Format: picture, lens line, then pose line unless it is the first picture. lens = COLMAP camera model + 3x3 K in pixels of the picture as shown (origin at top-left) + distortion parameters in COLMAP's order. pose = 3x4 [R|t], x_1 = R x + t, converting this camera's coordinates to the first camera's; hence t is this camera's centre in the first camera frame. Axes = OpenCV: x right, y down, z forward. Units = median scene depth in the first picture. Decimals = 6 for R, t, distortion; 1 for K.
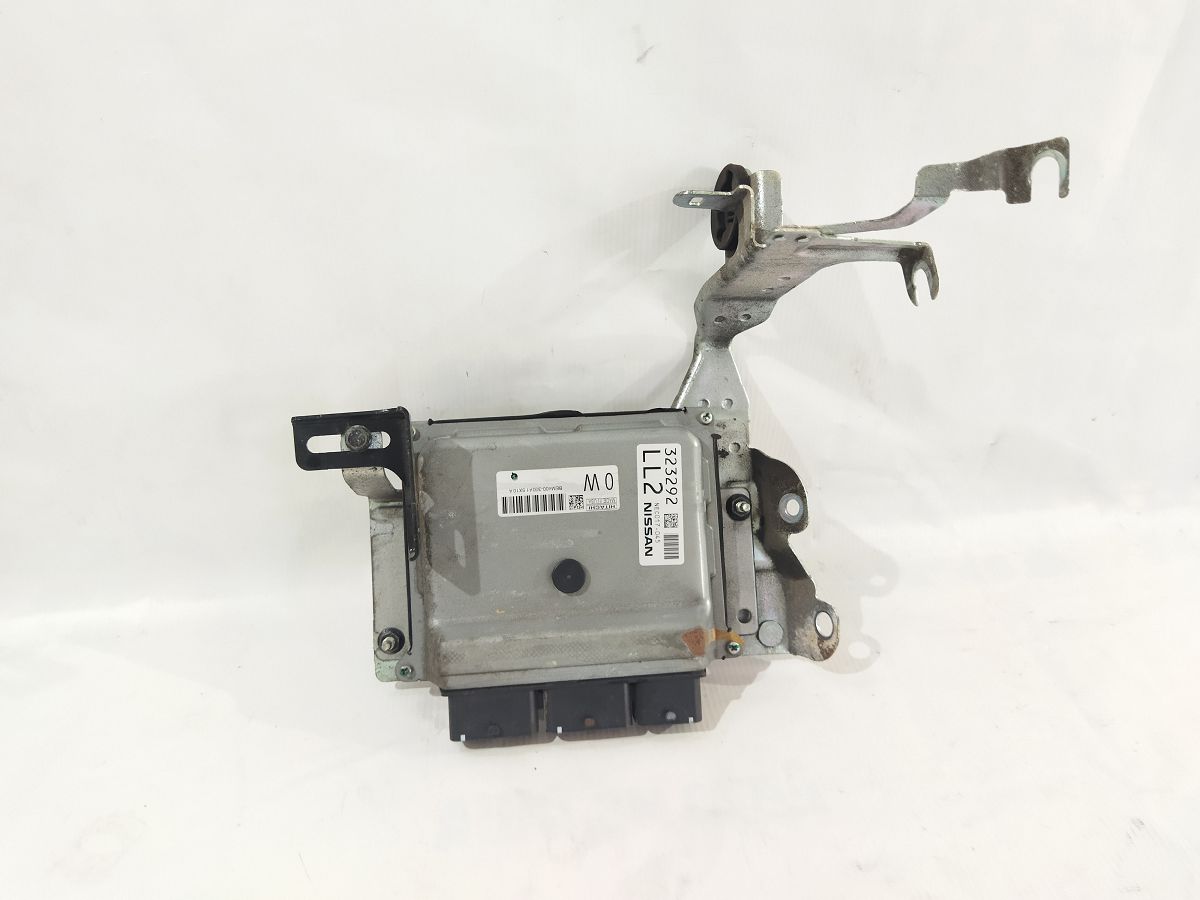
lens RADIAL K [[952.6, 0, 600.1], [0, 952.6, 446.2], [0, 0, 1]] dist [-0.034269, -0.061326]
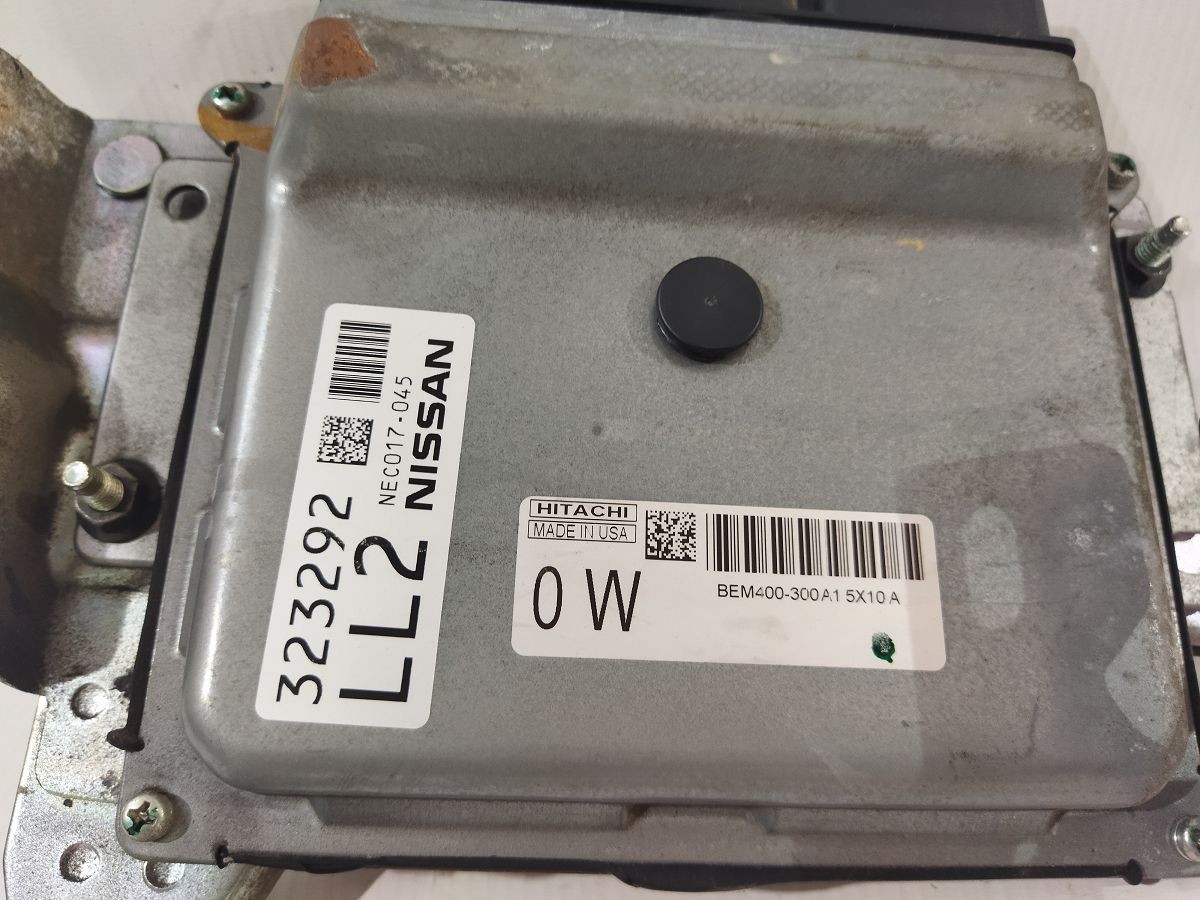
lens RADIAL K [[952.6, 0, 608.3], [0, 952.6, 447.9], [0, 0, 1]] dist [-0.034269, -0.061326]
pose [[-0.984264, -0.129061, -0.120699, 0.031110], [0.071182, -0.914762, 0.397673, -0.031416], [-0.161735, 0.382824, 0.909554, 0.732037]]
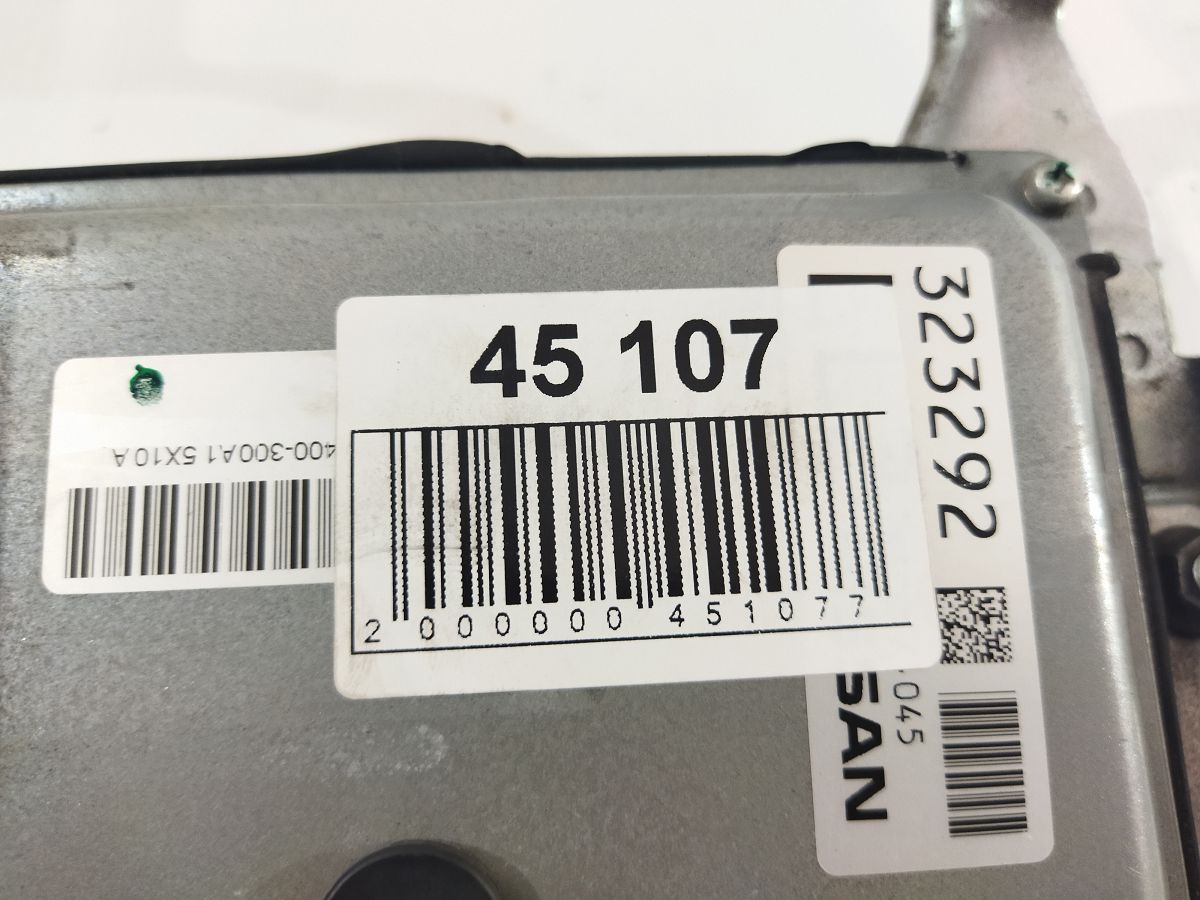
lens RADIAL K [[952.6, 0, 599.8], [0, 952.6, 460.0], [0, 0, 1]] dist [-0.034269, -0.061326]
pose [[0.999914, -0.001812, -0.012977, 0.003287], [-0.000442, 0.985162, -0.171628, 0.078663], [0.013095, 0.171619, 0.985076, 0.813041]]
